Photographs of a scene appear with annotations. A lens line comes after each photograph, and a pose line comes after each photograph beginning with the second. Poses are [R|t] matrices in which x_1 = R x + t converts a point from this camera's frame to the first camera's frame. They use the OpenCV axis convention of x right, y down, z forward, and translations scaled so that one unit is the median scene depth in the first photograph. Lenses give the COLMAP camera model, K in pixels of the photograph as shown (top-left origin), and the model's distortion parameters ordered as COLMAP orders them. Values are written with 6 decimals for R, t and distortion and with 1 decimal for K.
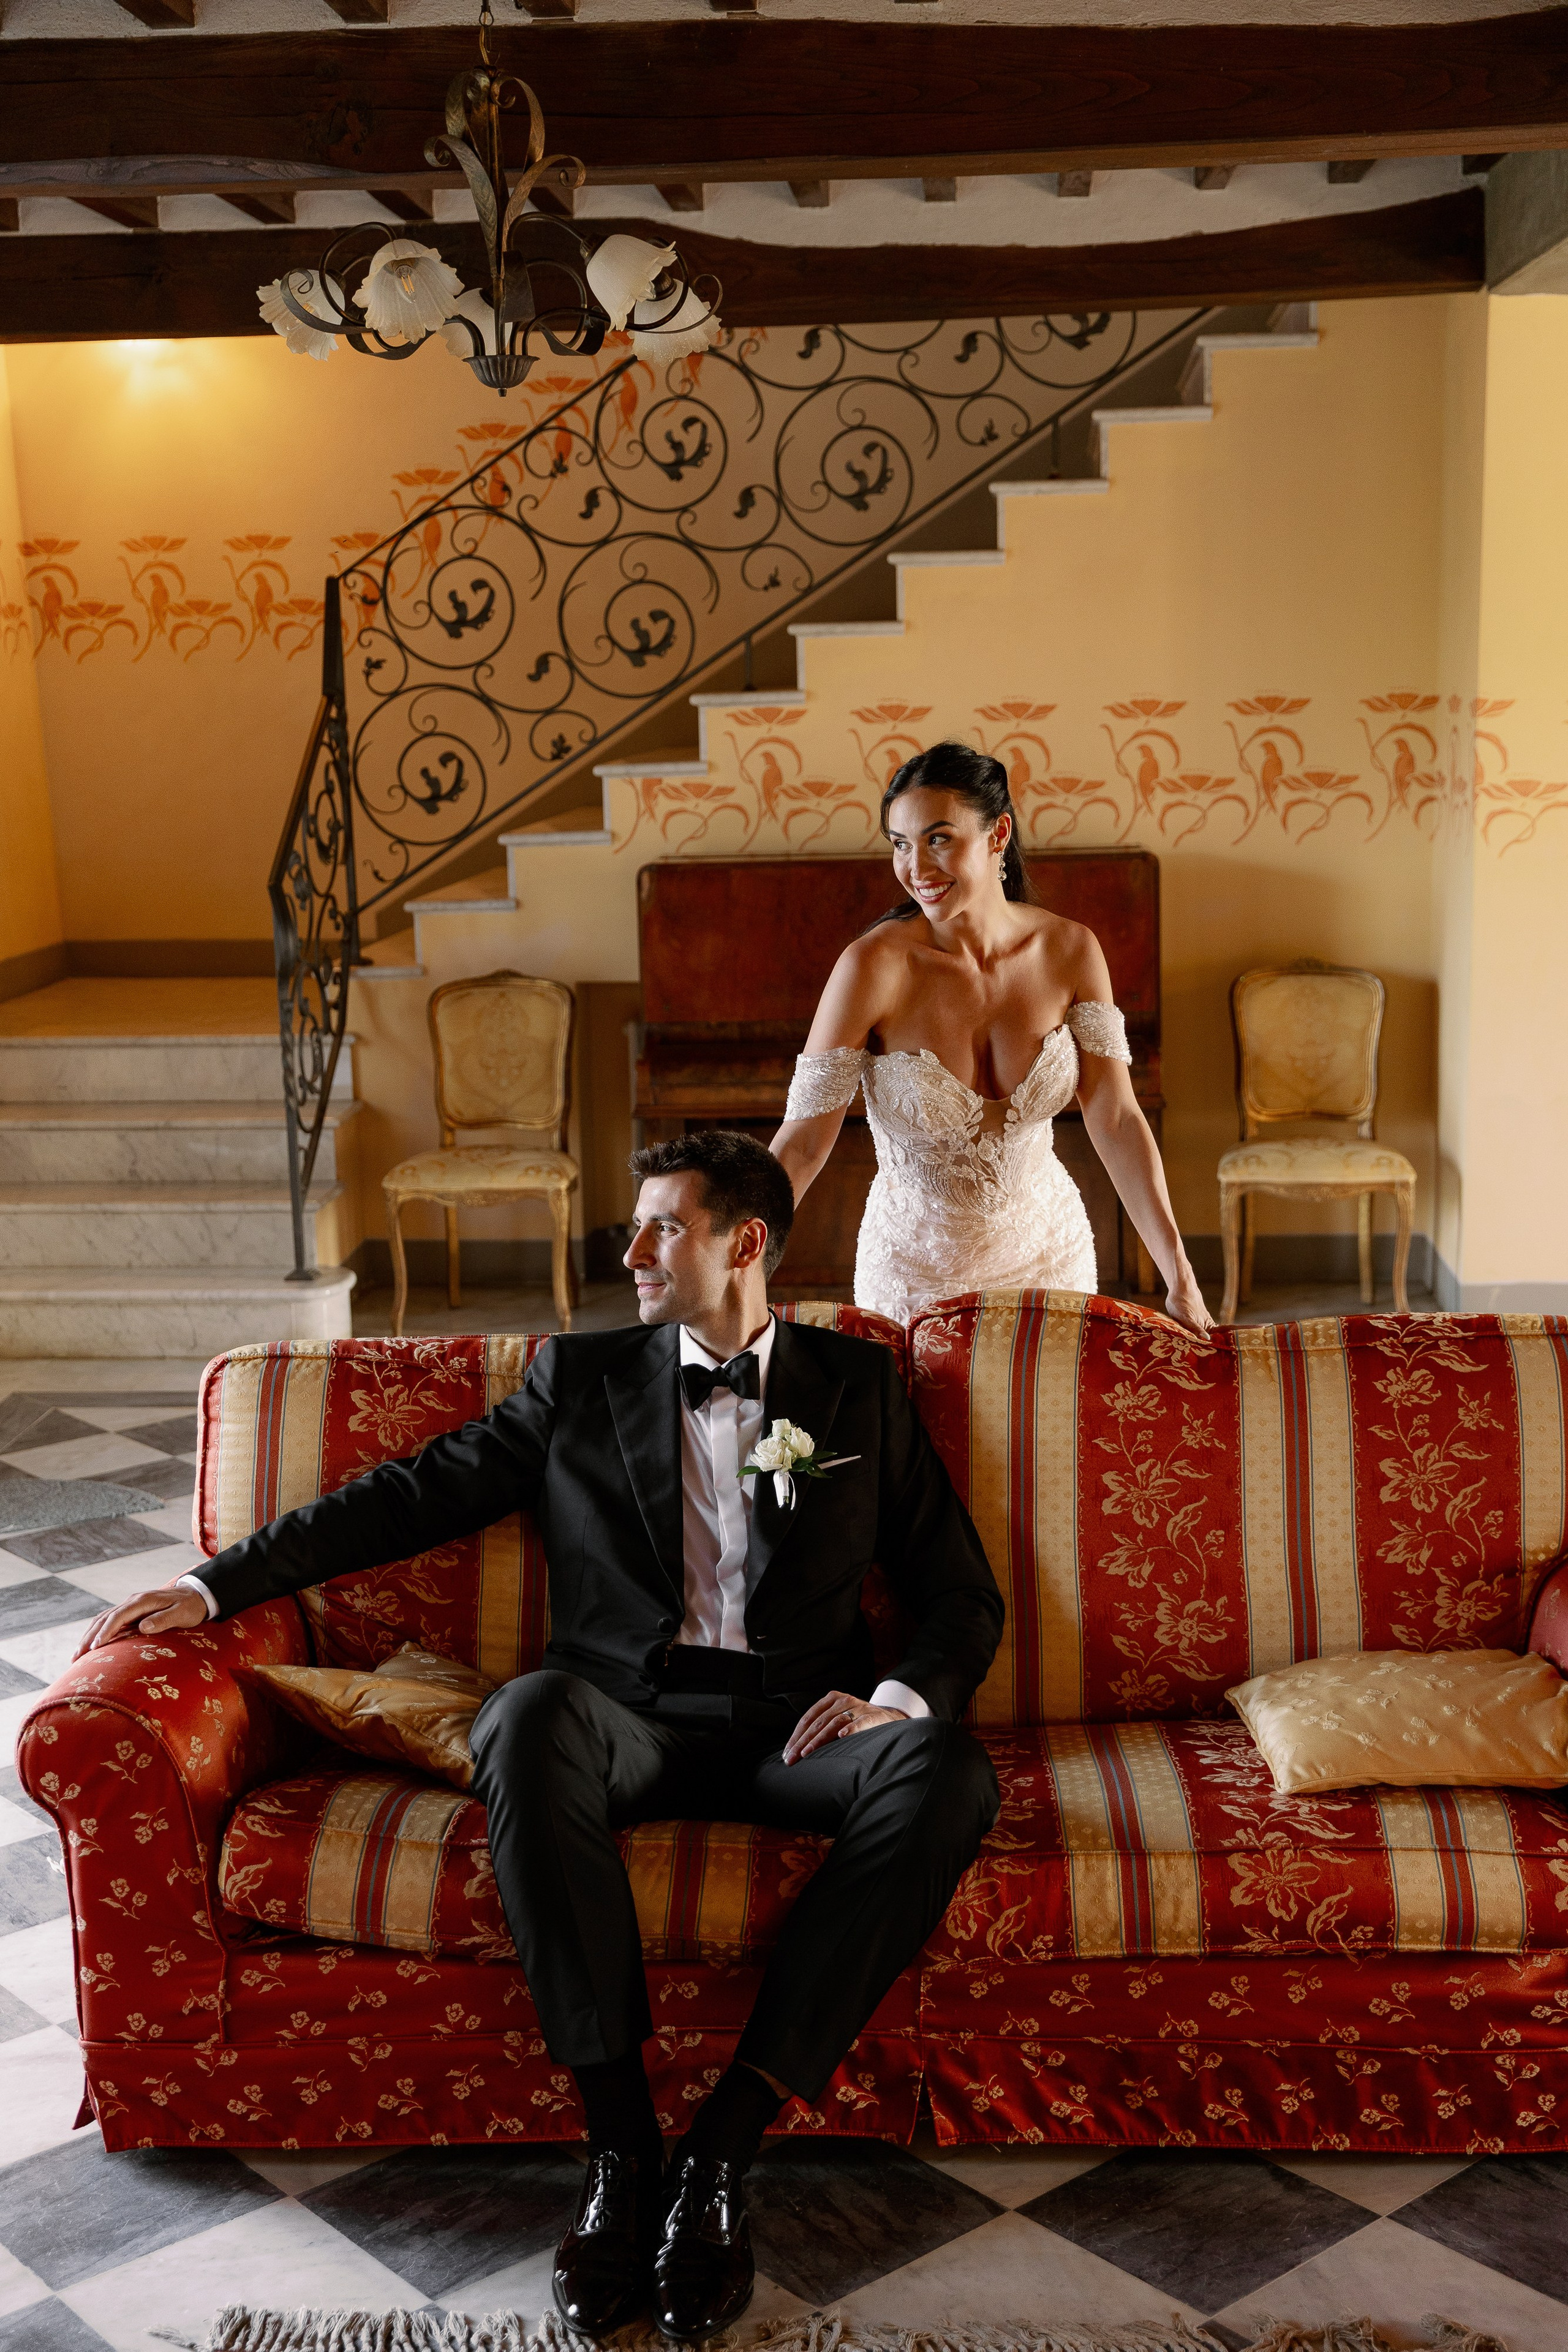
lens RADIAL K [[2852.8, 0, 819.2], [0, 2852.8, 1252.2], [0, 0, 1]] dist [-0.001532, 0.000000]
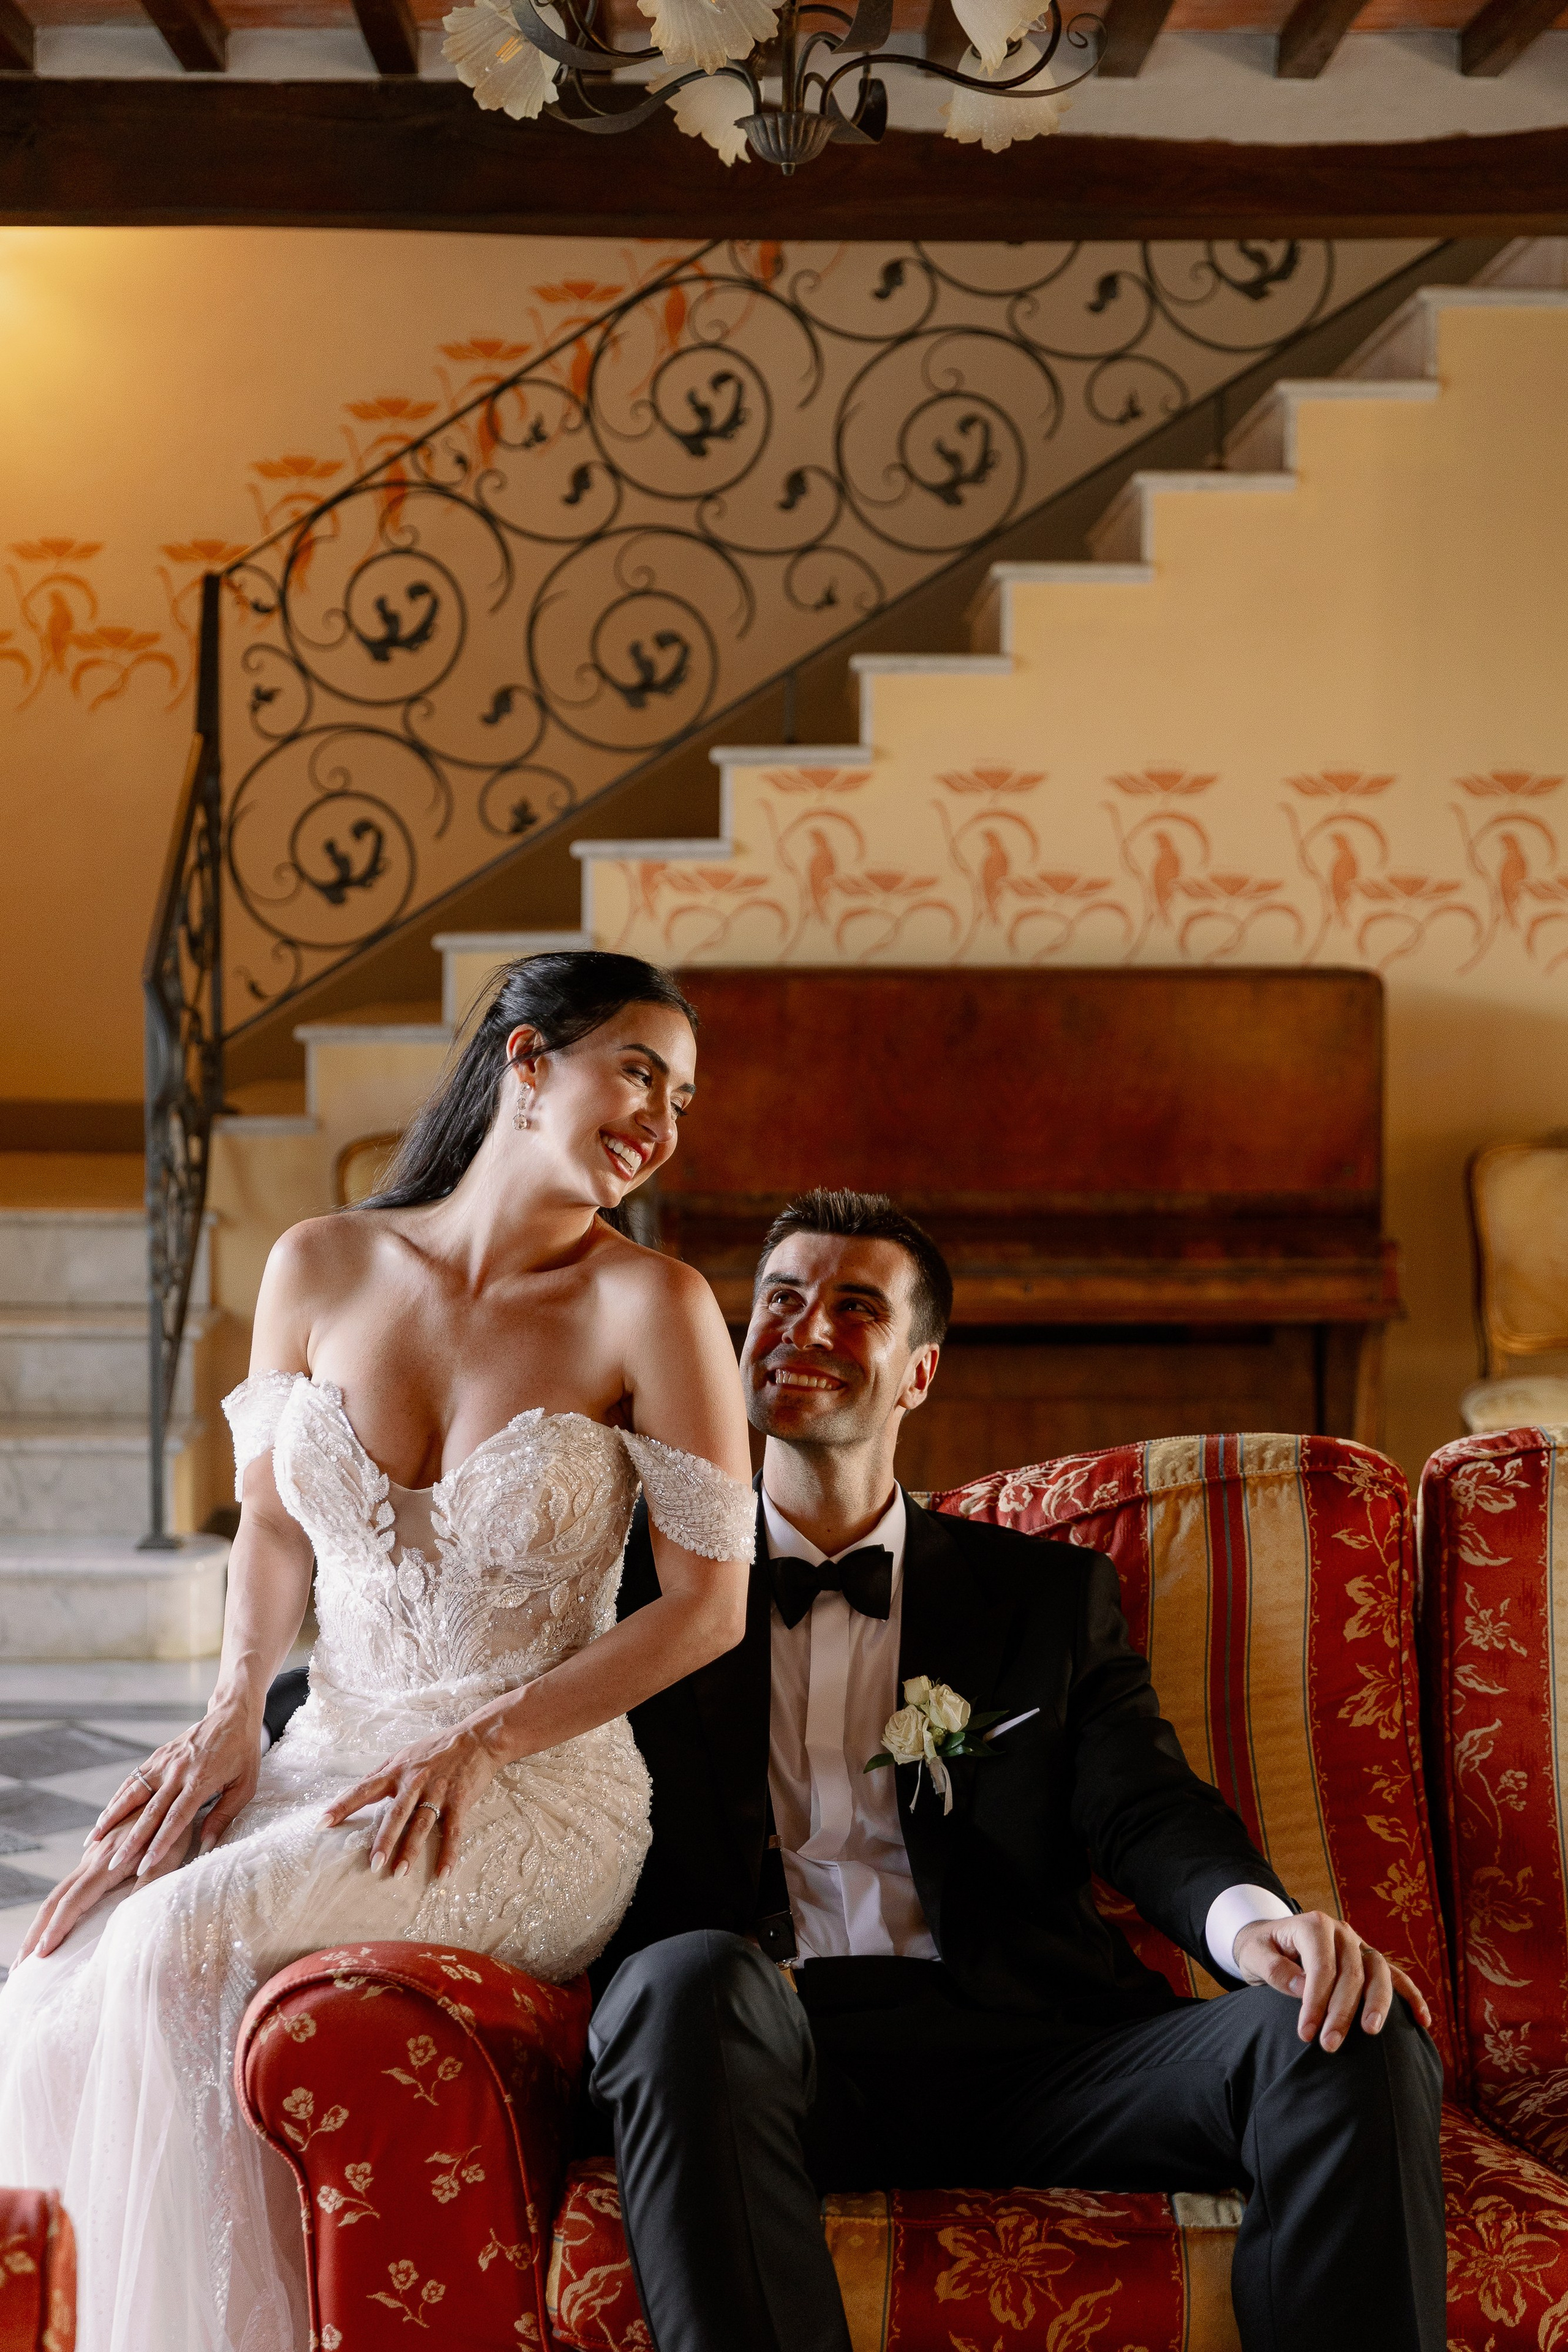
lens RADIAL K [[3890.9, 0, 784.1], [0, 3890.9, 1176.2], [0, 0, 1]] dist [-0.024659, 0.000000]
pose [[0.996995, 0.021610, 0.074395, -0.098002], [-0.011697, 0.991289, -0.131187, 0.039588], [-0.076582, 0.129922, 0.988562, 0.046391]]
